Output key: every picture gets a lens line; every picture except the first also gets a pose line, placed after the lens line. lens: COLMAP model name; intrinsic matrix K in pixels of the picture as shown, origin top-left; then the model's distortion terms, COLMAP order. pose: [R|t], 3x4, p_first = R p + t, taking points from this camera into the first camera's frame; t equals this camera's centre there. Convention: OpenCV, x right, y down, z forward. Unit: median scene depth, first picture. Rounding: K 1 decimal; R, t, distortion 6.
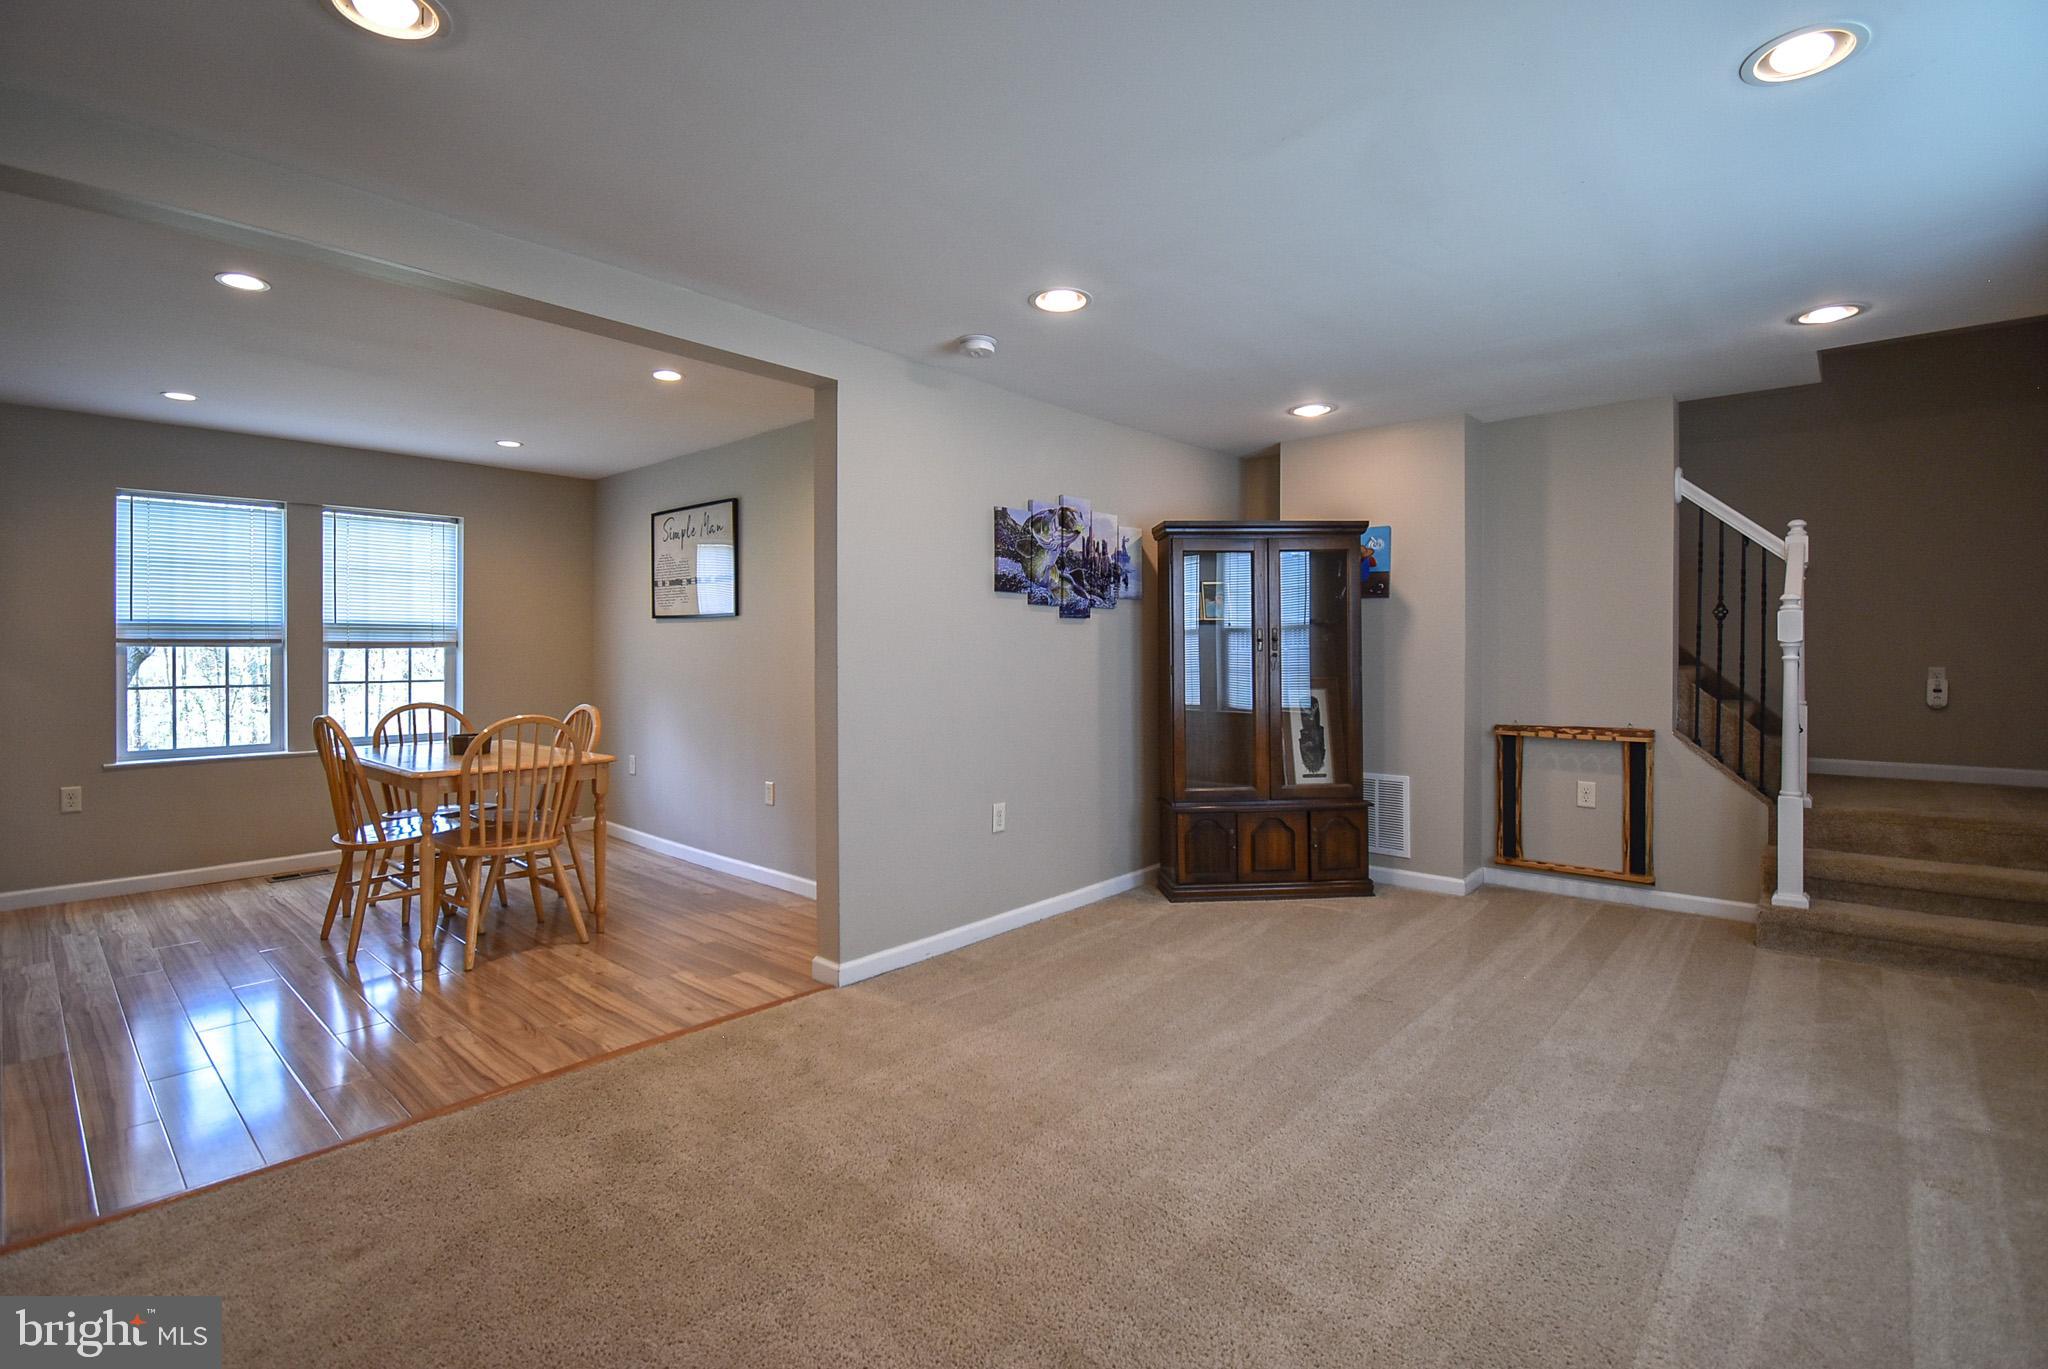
lens RADIAL K [[926.6, 0, 1034.5], [0, 926.6, 648.0], [0, 0, 1]] dist [0.003251, -0.018893]
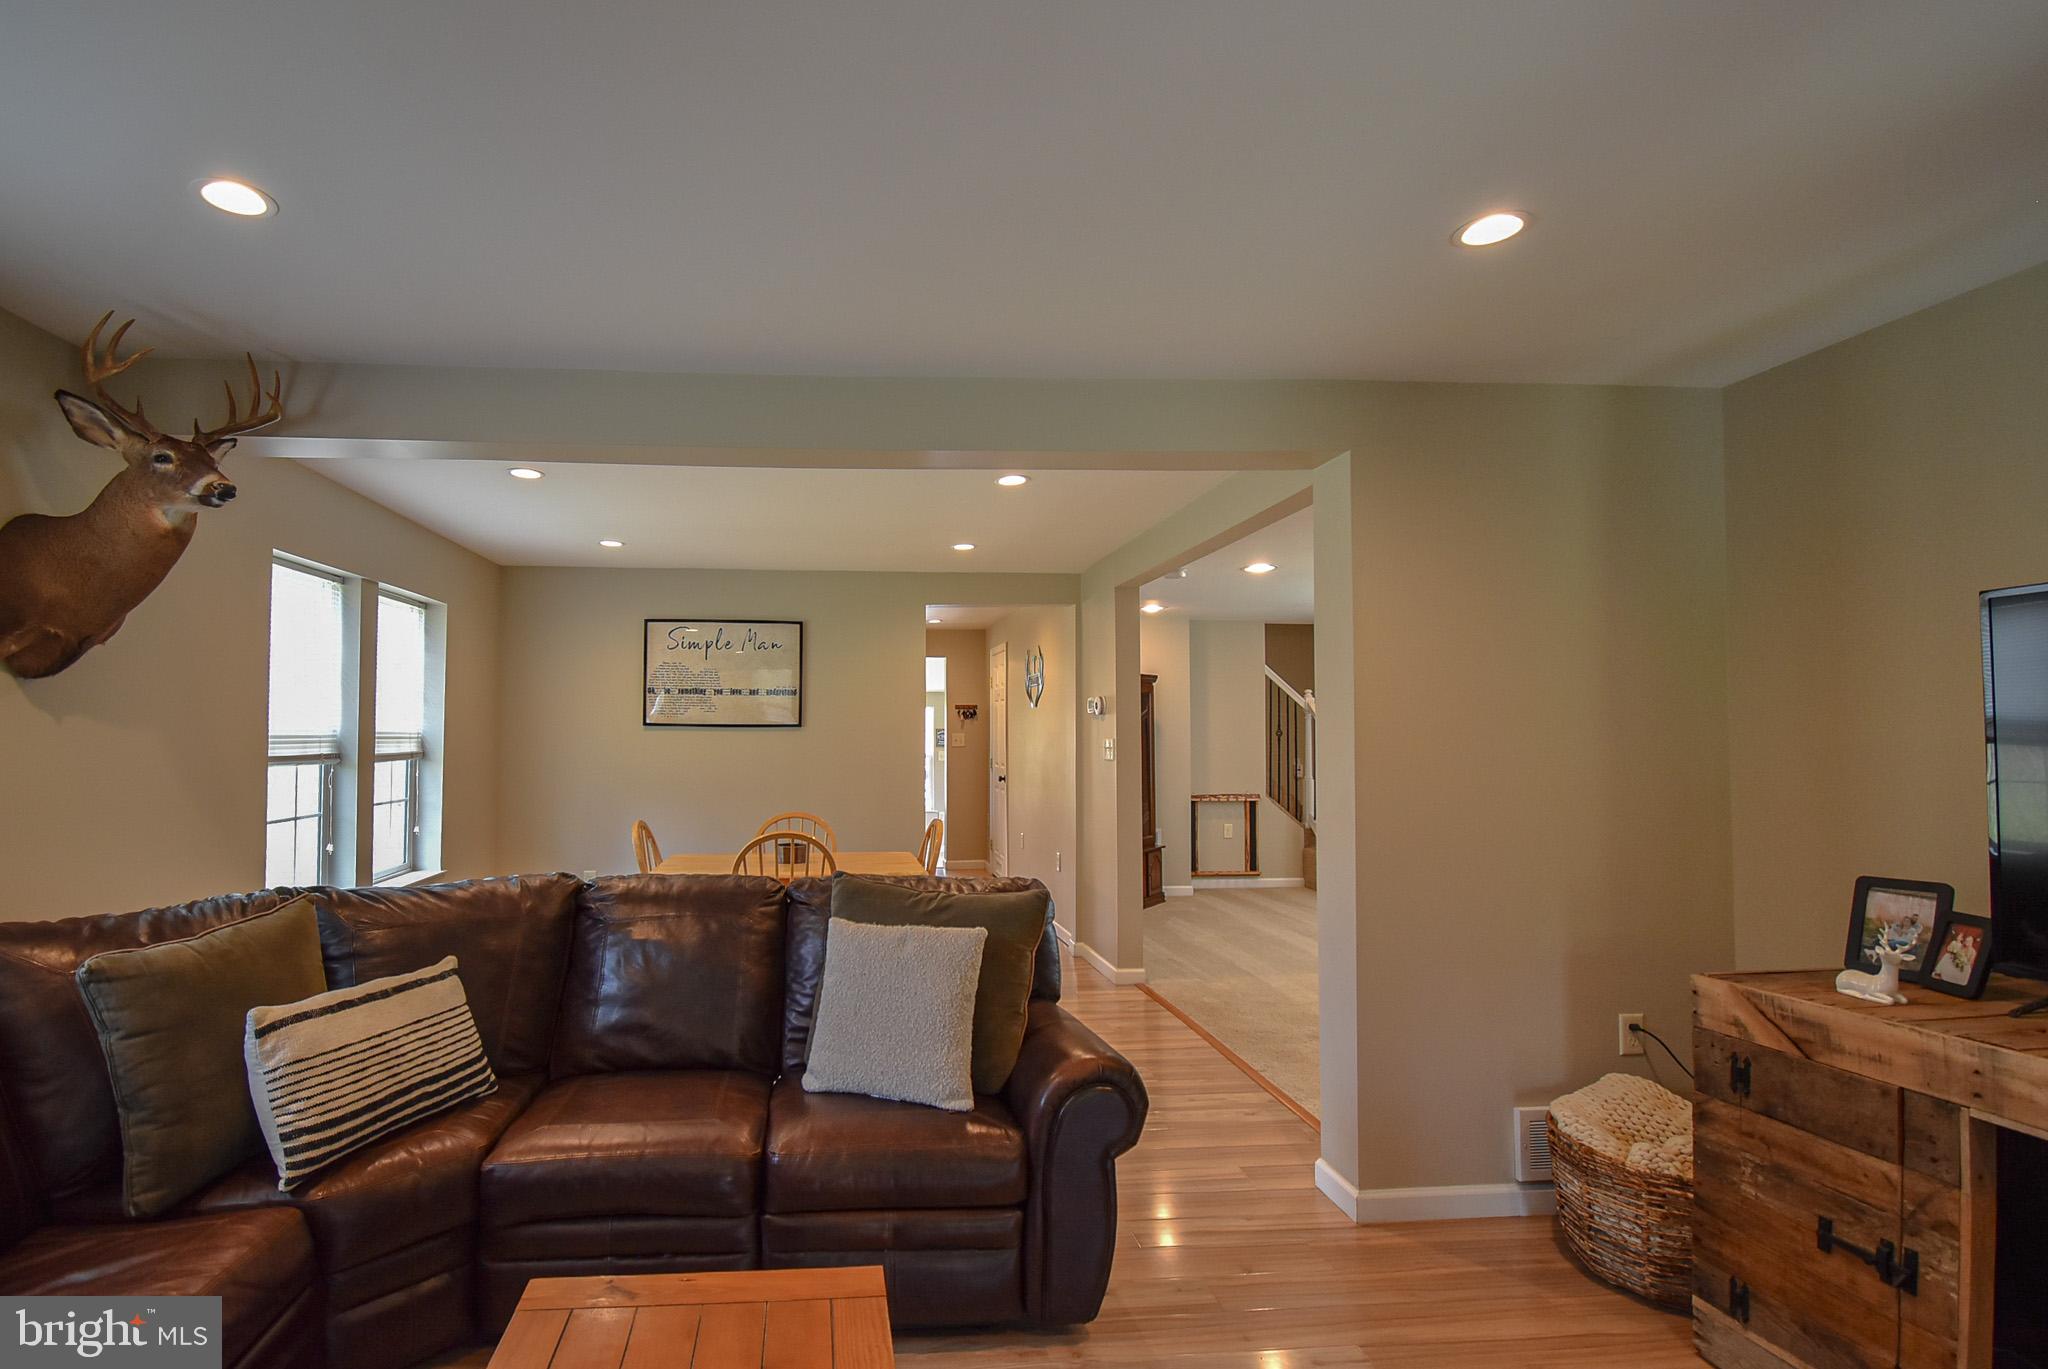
lens RADIAL K [[981.5, 0, 907.2], [0, 981.5, 702.3], [0, 0, 1]] dist [-0.012819, -0.000936]
pose [[0.693571, 0.026120, 0.719915, -1.078766], [-0.002001, 0.999408, -0.034332, -0.024709], [-0.720386, 0.022371, 0.693213, 0.095767]]
